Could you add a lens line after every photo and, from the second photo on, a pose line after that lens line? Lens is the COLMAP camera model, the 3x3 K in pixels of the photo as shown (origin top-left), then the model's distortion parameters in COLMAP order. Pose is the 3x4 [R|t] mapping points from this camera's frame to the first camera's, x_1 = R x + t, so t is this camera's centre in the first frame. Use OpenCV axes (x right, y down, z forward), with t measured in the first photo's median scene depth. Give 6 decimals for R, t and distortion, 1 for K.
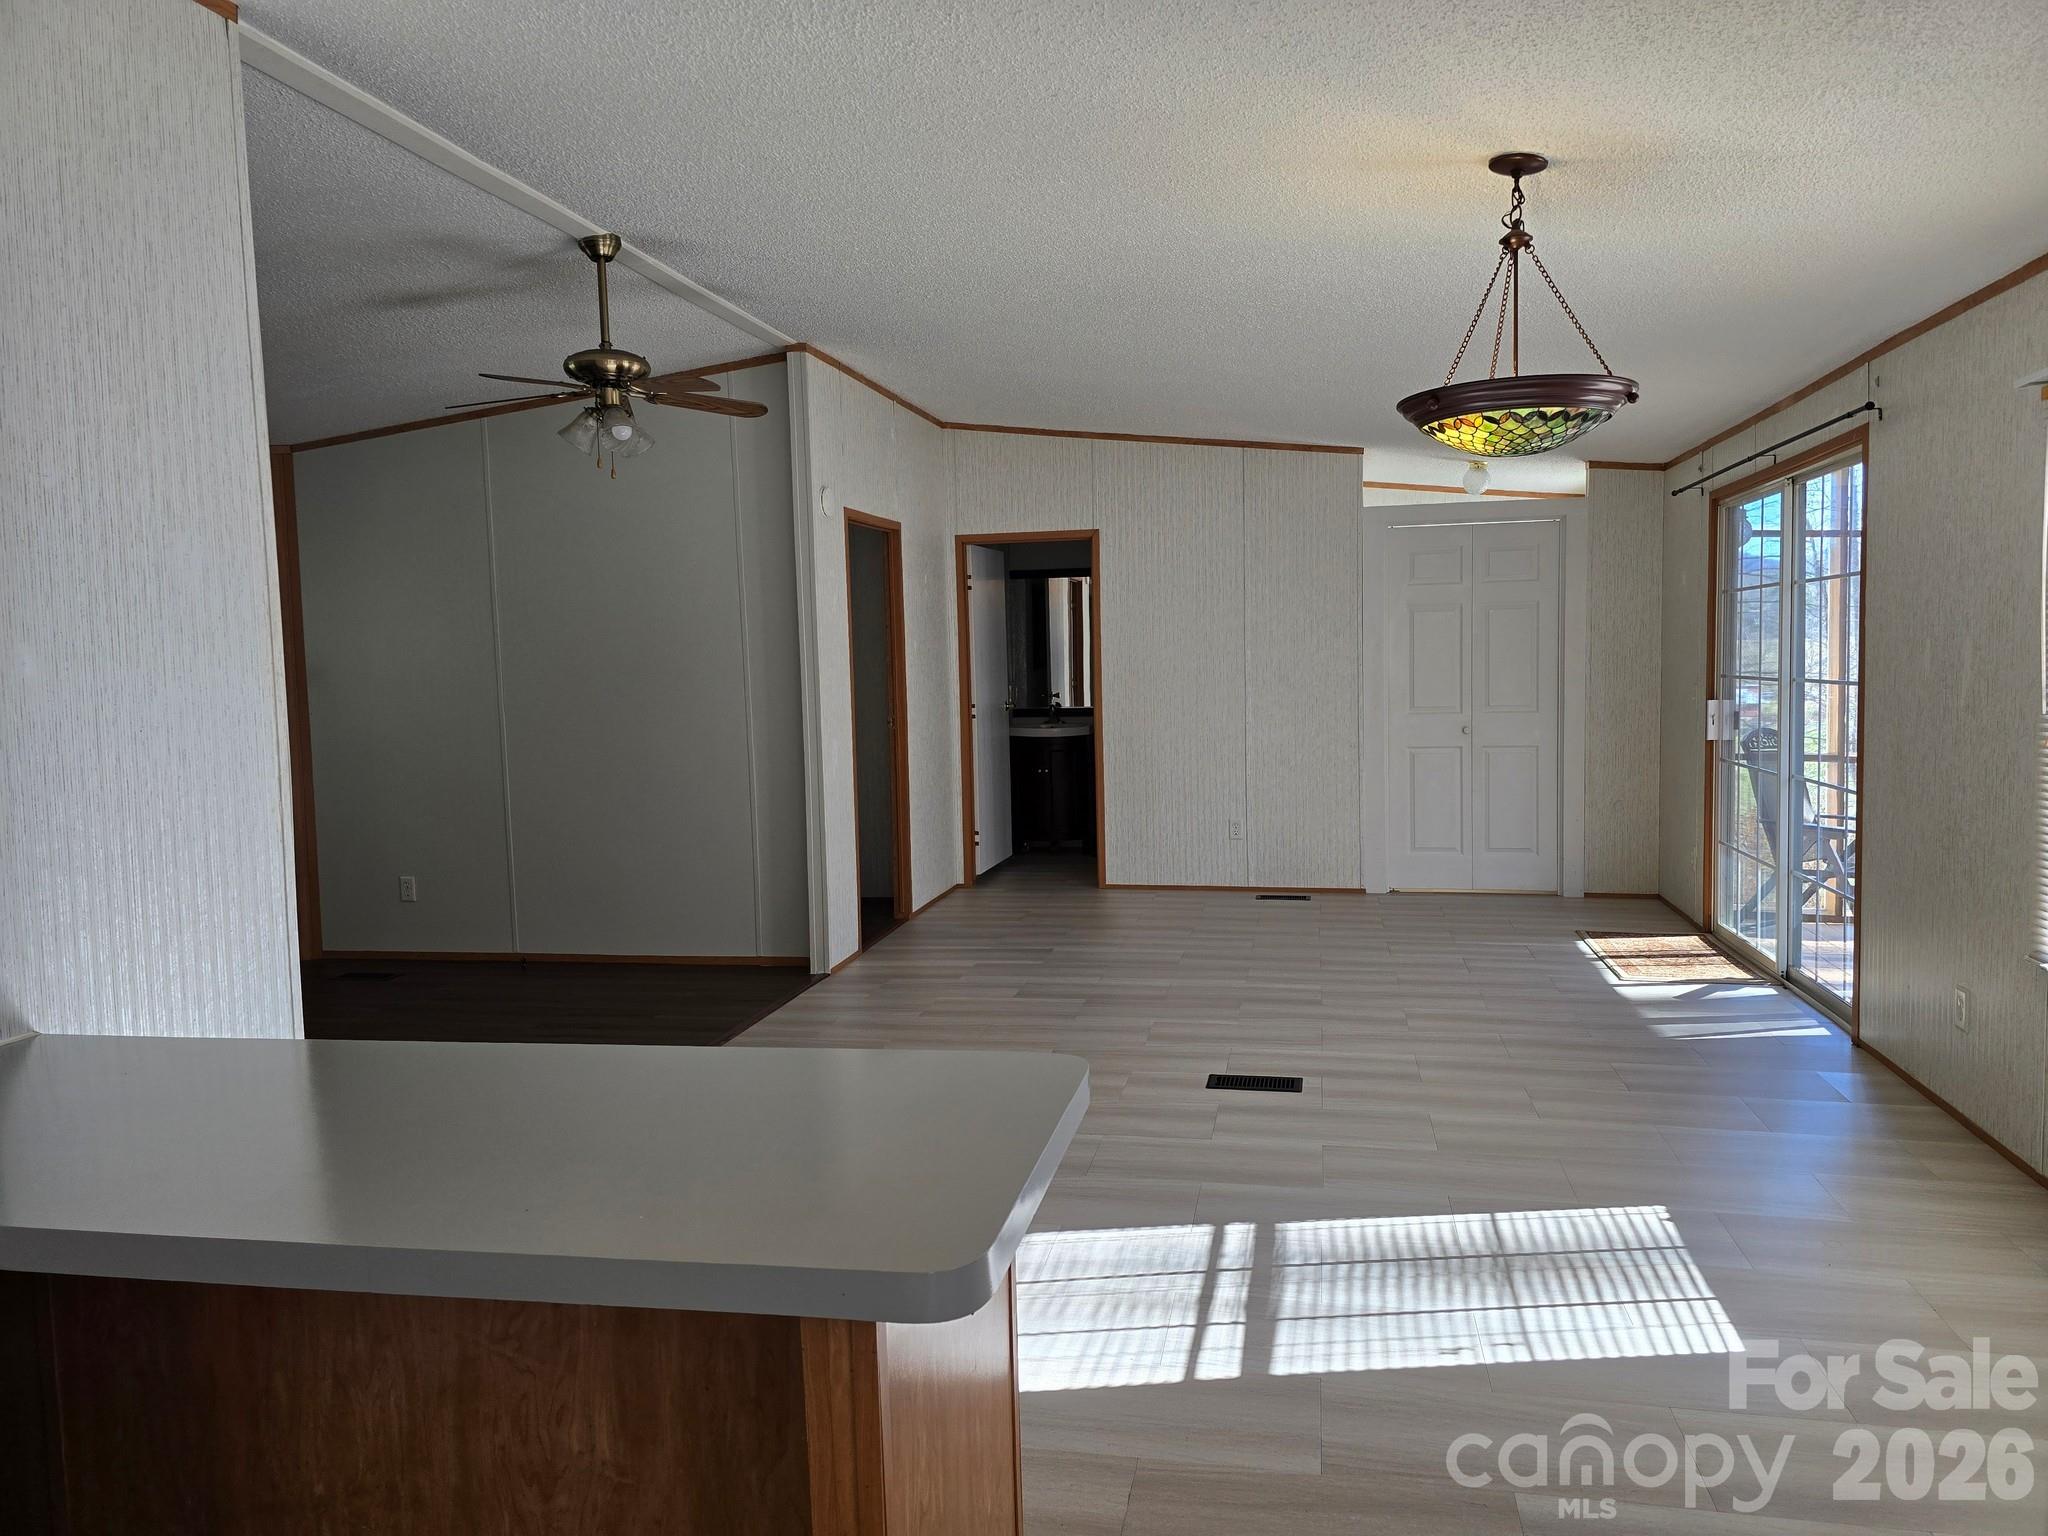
lens RADIAL K [[1369.0, 0, 1026.2], [0, 1369.0, 745.4], [0, 0, 1]] dist [0.064243, -0.051688]
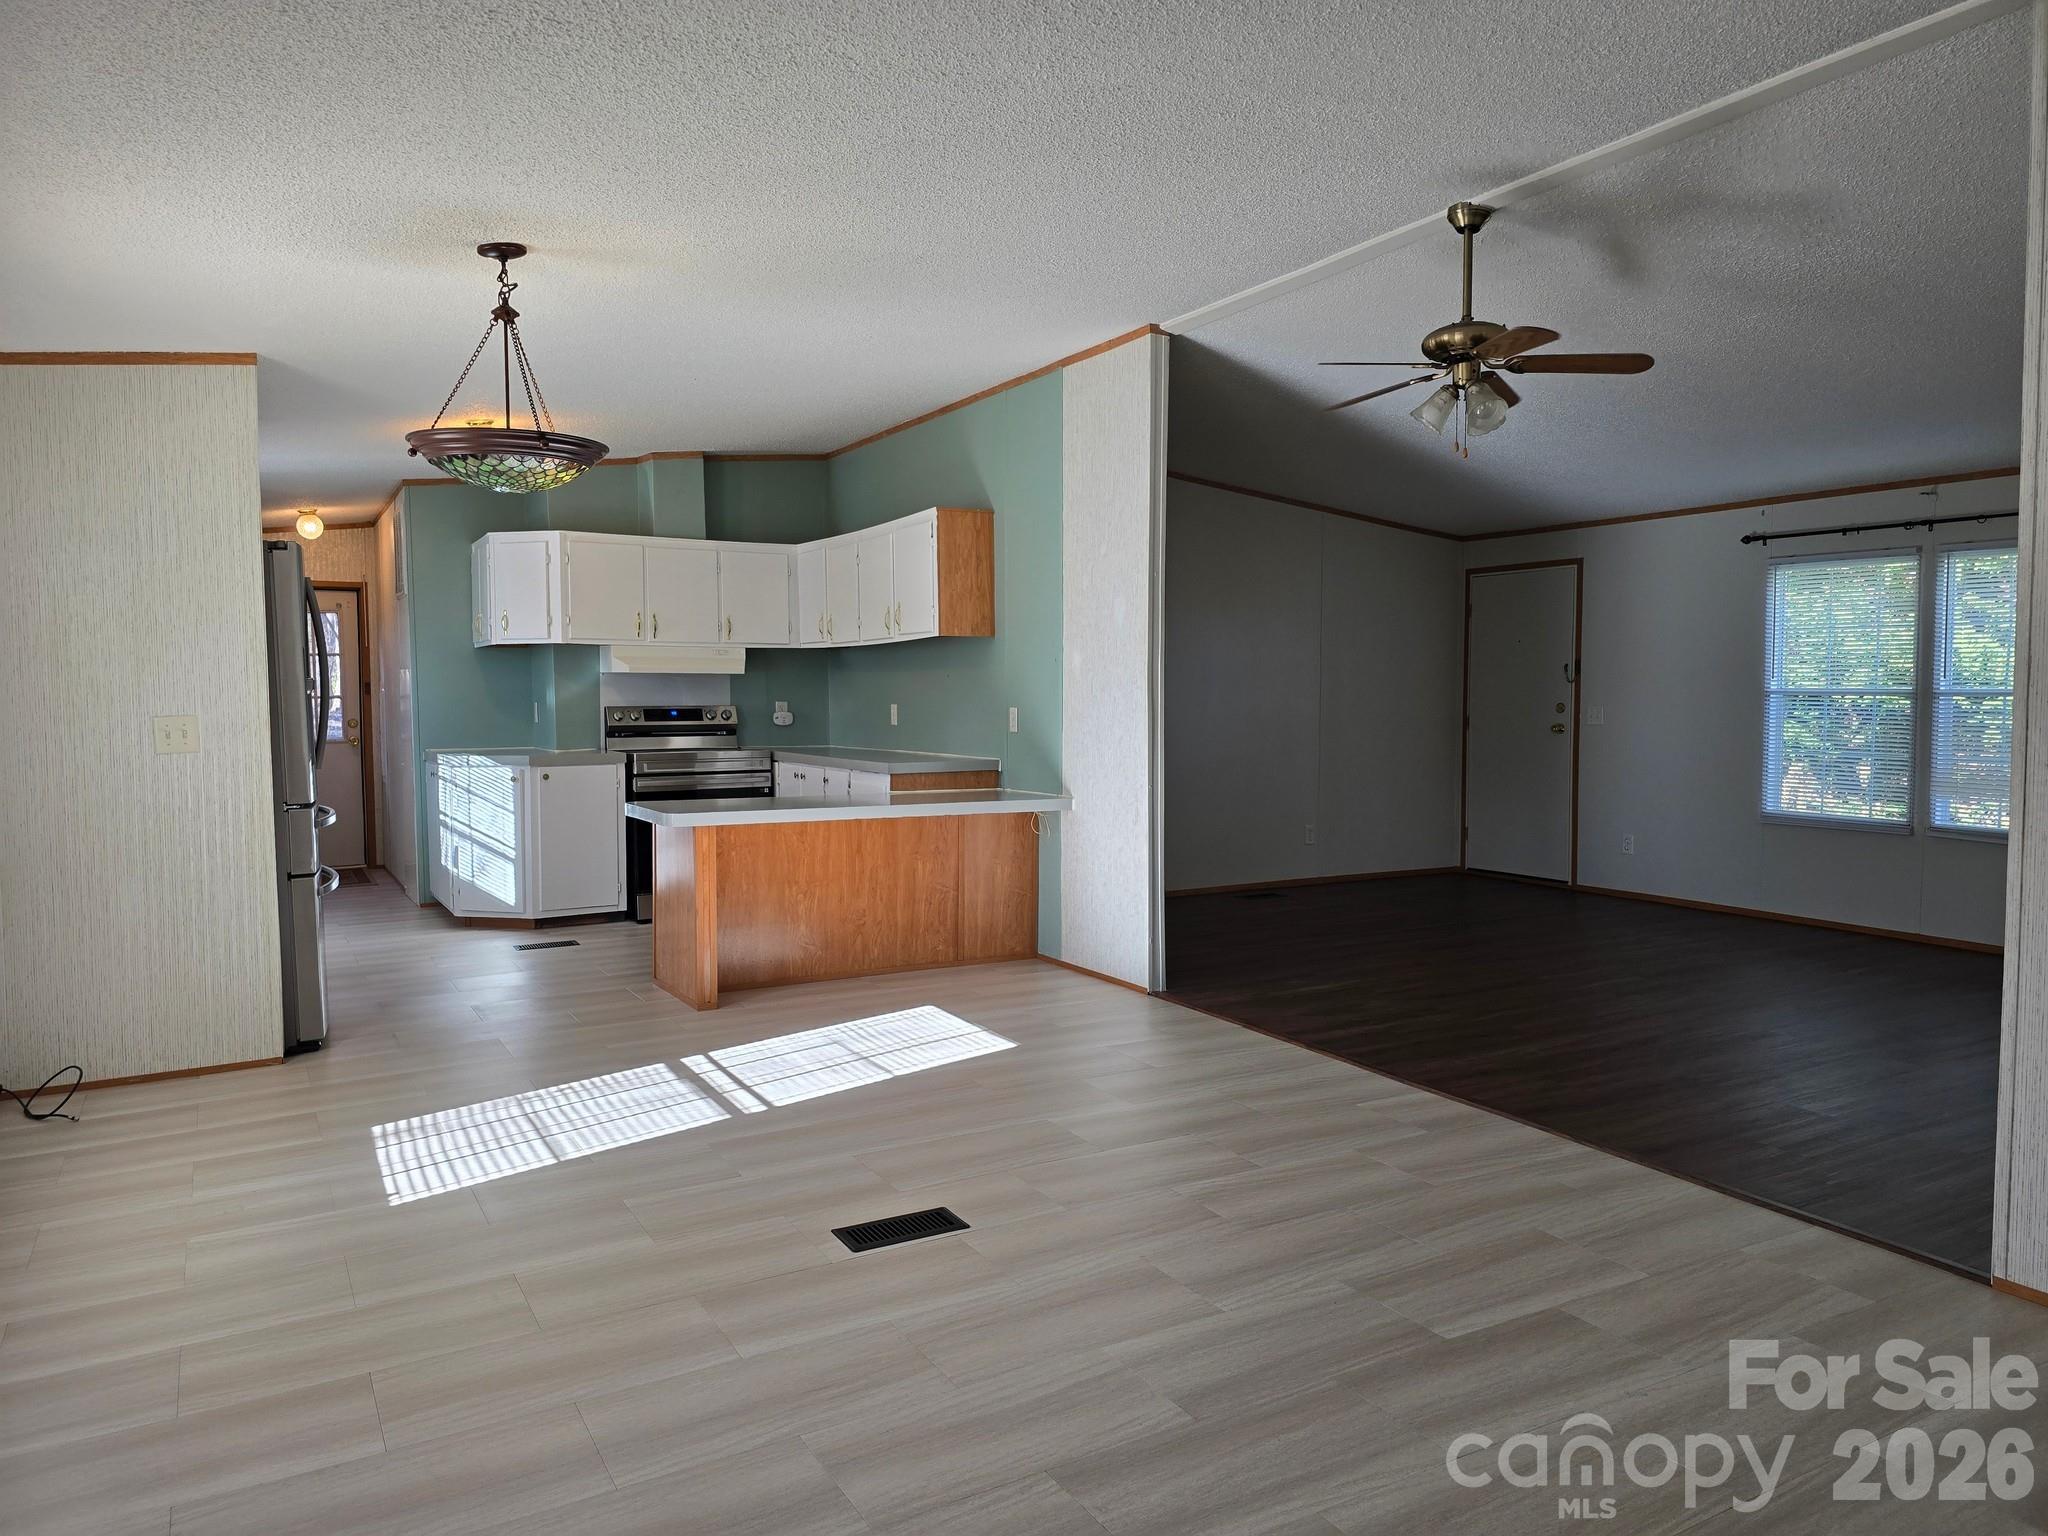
lens RADIAL K [[1383.7, 0, 1048.0], [0, 1383.7, 762.1], [0, 0, 1]] dist [0.071544, -0.054716]
pose [[-0.743813, 0.064153, -0.665302, 0.552374], [-0.023045, 0.992330, 0.121452, -0.089489], [0.667990, 0.105669, -0.736629, 1.474719]]
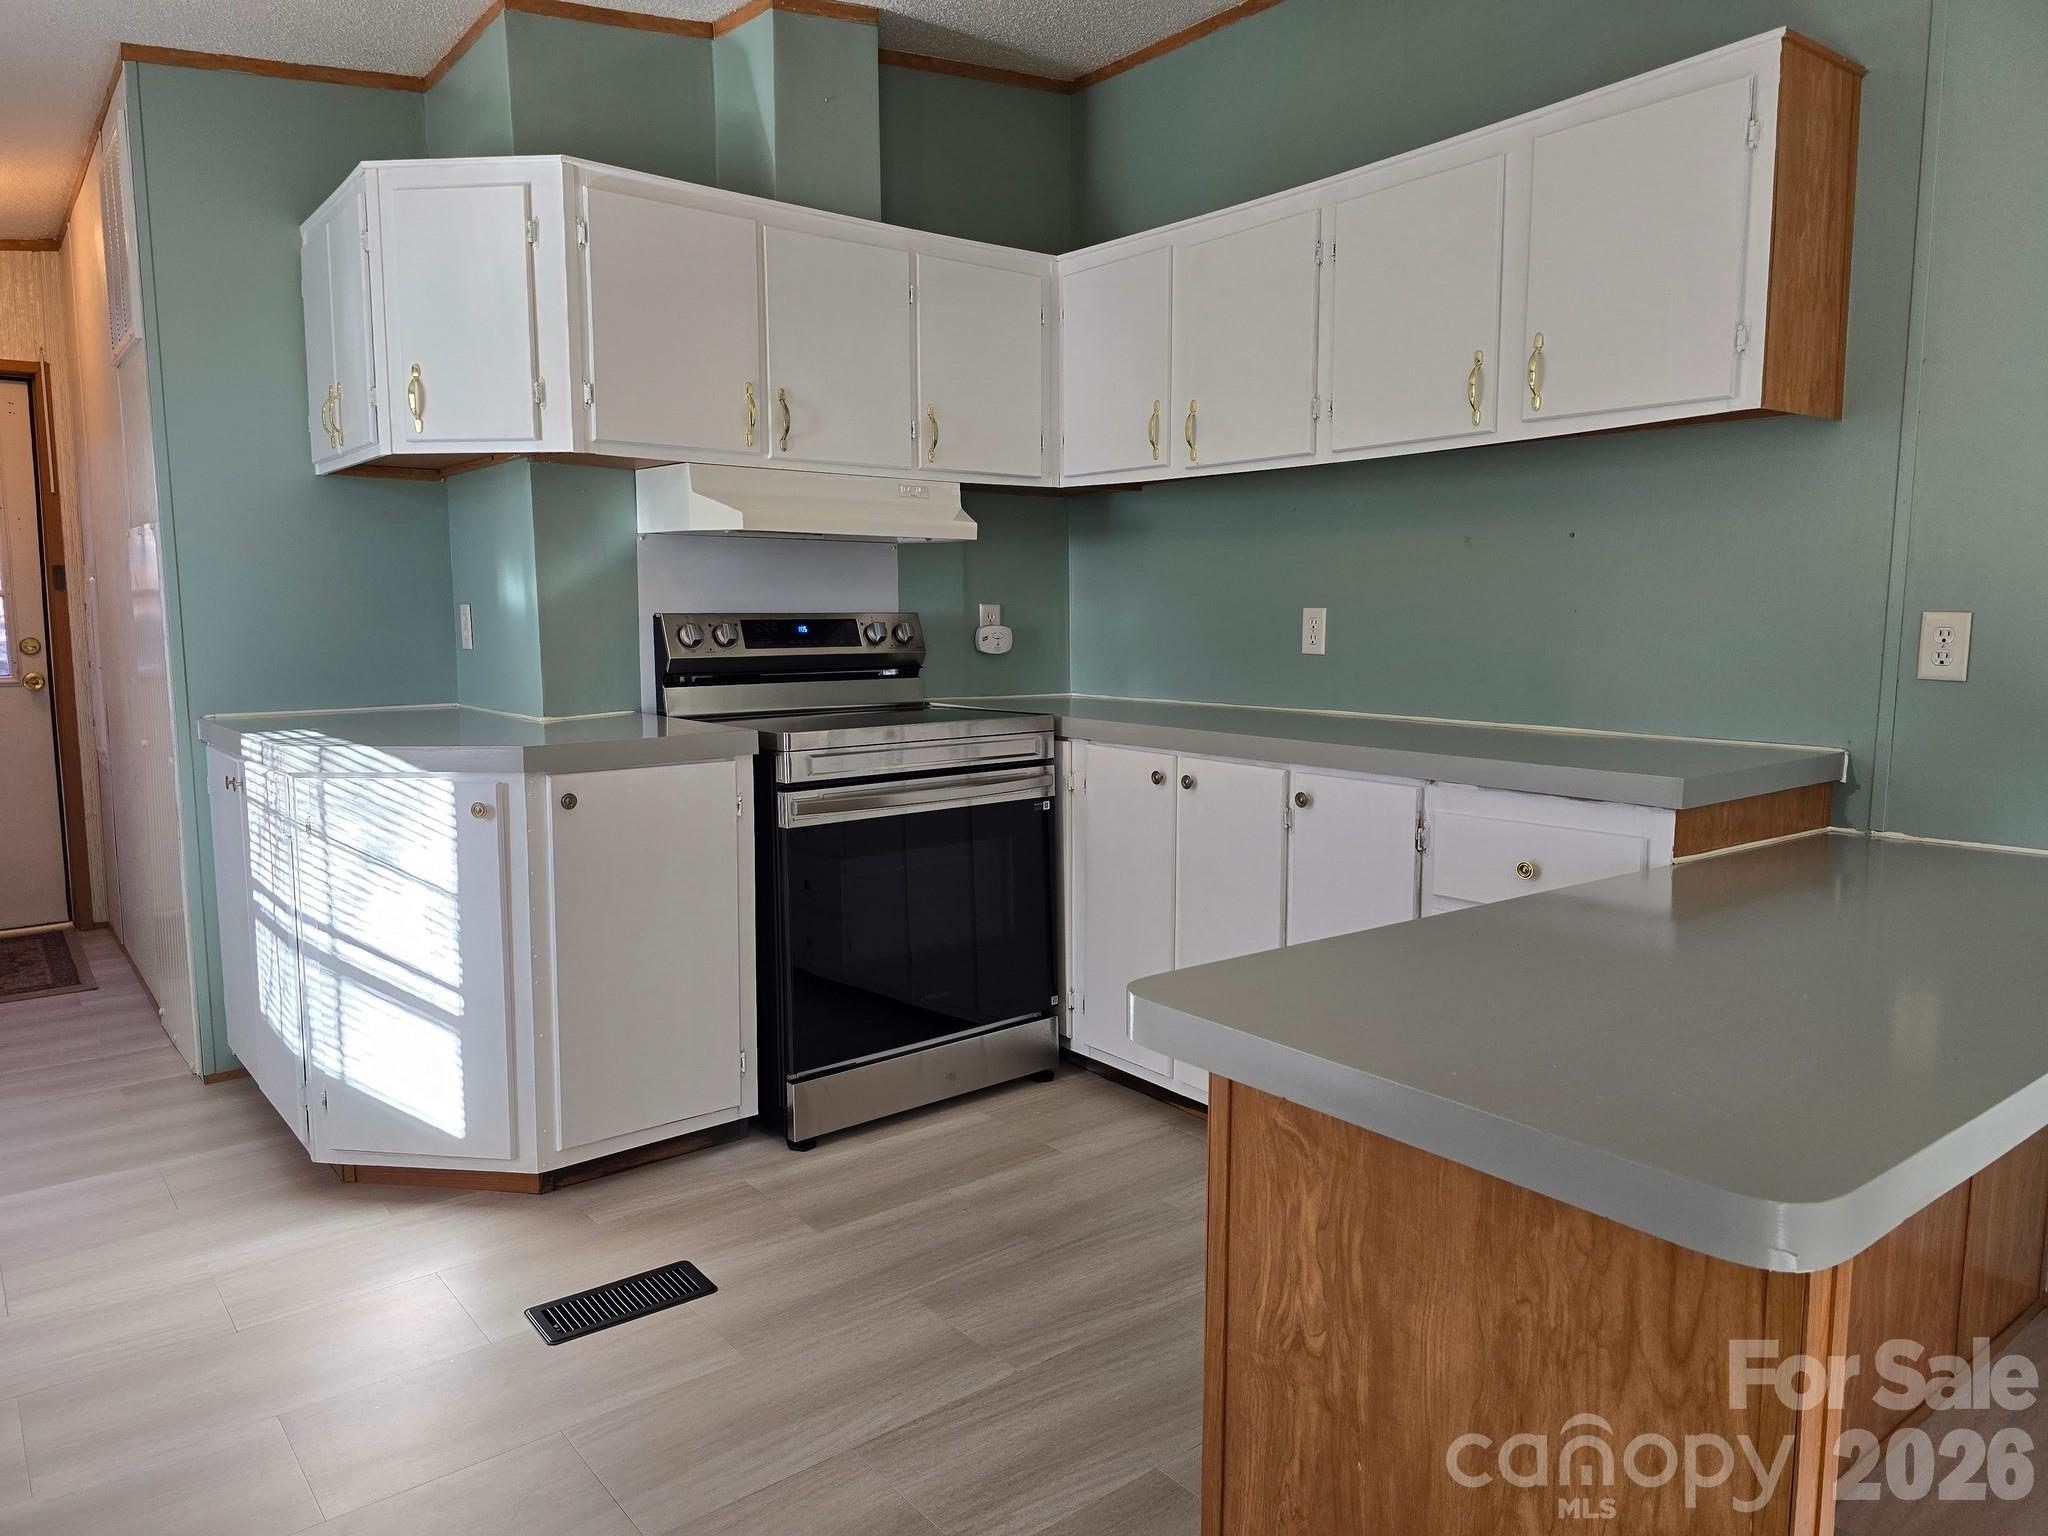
lens RADIAL K [[1369.0, 0, 1026.2], [0, 1369.0, 745.4], [0, 0, 1]] dist [0.064243, -0.051688]
pose [[-0.642580, 0.106549, -0.758774, 0.244223], [-0.035128, 0.985146, 0.168085, 0.003053], [0.765413, 0.134662, -0.629293, 0.457842]]
